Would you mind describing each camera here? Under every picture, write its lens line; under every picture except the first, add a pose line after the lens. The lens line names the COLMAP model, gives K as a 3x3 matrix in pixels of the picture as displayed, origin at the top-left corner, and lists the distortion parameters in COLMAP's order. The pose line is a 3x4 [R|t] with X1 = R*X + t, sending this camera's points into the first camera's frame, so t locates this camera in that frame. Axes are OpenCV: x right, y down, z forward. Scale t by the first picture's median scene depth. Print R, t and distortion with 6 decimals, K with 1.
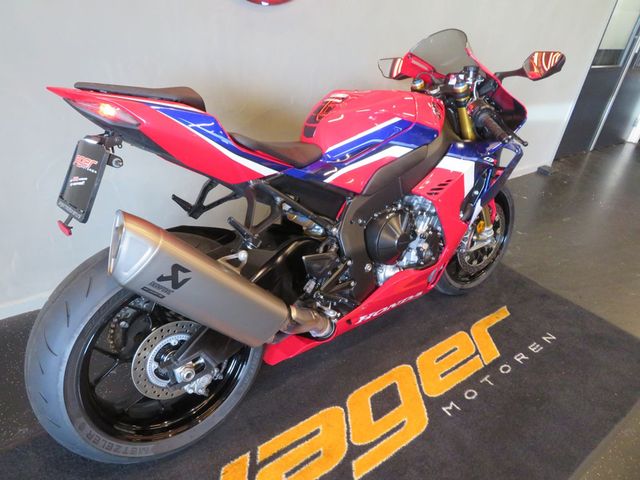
lens RADIAL K [[458.1, 0, 316.5], [0, 458.1, 238.9], [0, 0, 1]] dist [-0.018390, 0.012583]
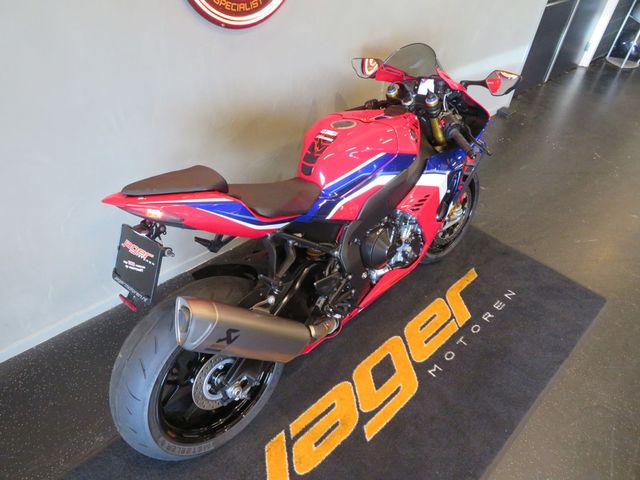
lens RADIAL K [[458.1, 0, 317.1], [0, 458.1, 238.1], [0, 0, 1]] dist [-0.018390, 0.012583]
pose [[0.992729, -0.099814, 0.067272, -0.081166], [0.085794, 0.978765, 0.186166, -0.266365], [-0.084425, -0.179041, 0.980213, -0.148071]]
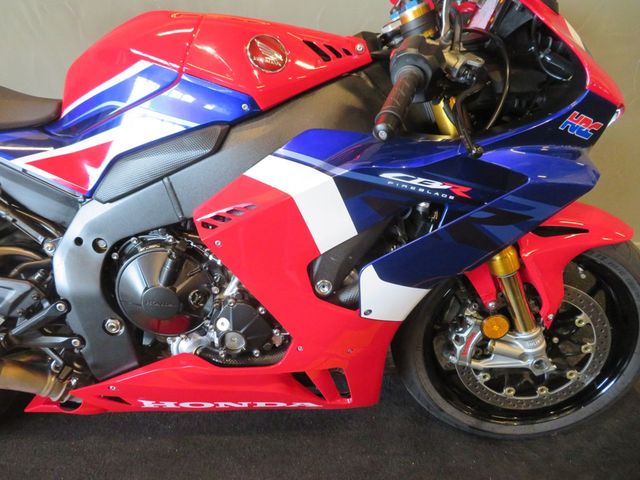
lens RADIAL K [[458.1, 0, 318.4], [0, 458.1, 236.8], [0, 0, 1]] dist [-0.018390, 0.012583]
pose [[0.789957, 0.228959, -0.568810, 0.616162], [-0.227873, 0.970850, 0.074321, -0.147840], [0.569246, 0.070906, 0.819104, 0.664587]]
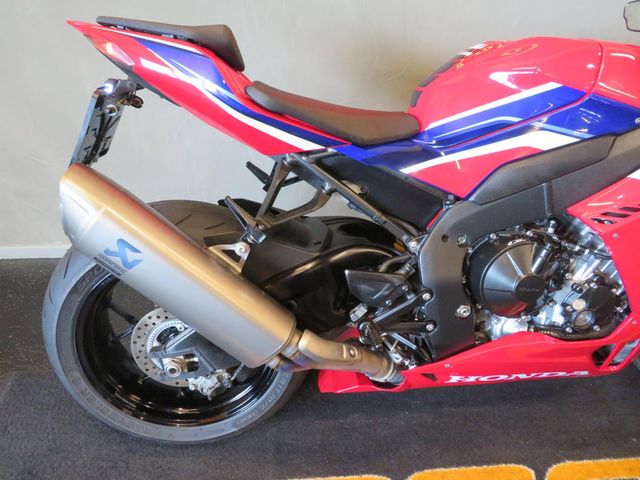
lens RADIAL K [[458.1, 0, 316.2], [0, 458.1, 239.3], [0, 0, 1]] dist [-0.018390, 0.012583]
pose [[0.823062, 0.220399, -0.523444, 0.259127], [-0.199094, 0.975116, 0.097522, -0.060303], [0.531912, 0.023948, 0.846461, 0.323550]]
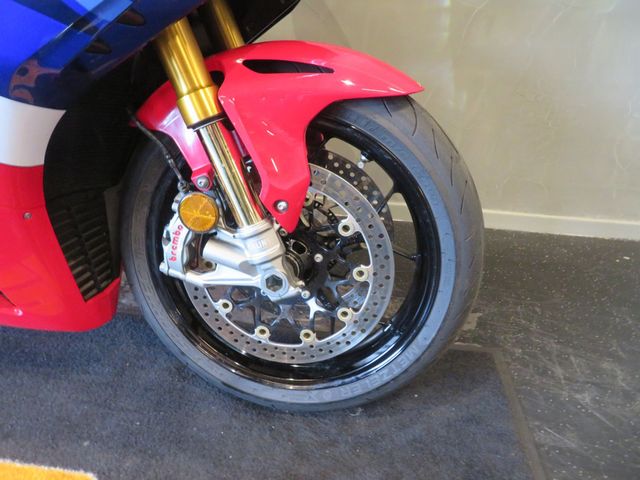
lens RADIAL K [[458.1, 0, 320.2], [0, 458.1, 237.8], [0, 0, 1]] dist [-0.018390, 0.012583]
pose [[0.720484, 0.278241, -0.635205, 0.838243], [-0.316424, 0.946969, 0.055898, -0.073795], [0.617073, 0.160720, 0.770318, 1.075659]]
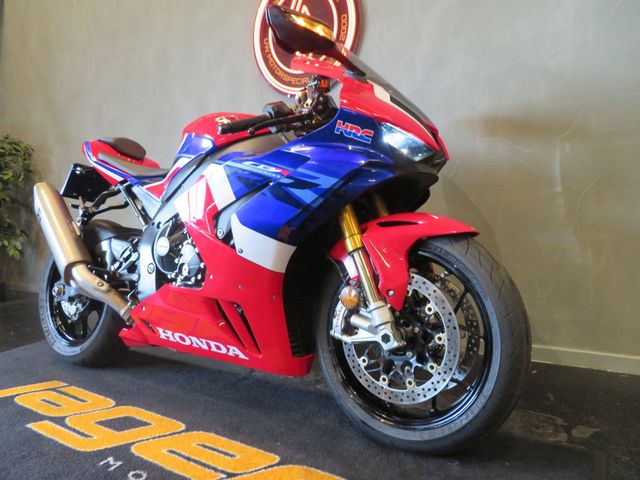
lens RADIAL K [[458.1, 0, 323.5], [0, 458.1, 237.7], [0, 0, 1]] dist [-0.018390, 0.012583]
pose [[0.313678, -0.045372, -0.948445, 1.241346], [-0.388546, 0.905270, -0.171810, 0.026174], [0.866394, 0.422407, 0.266334, 1.029449]]
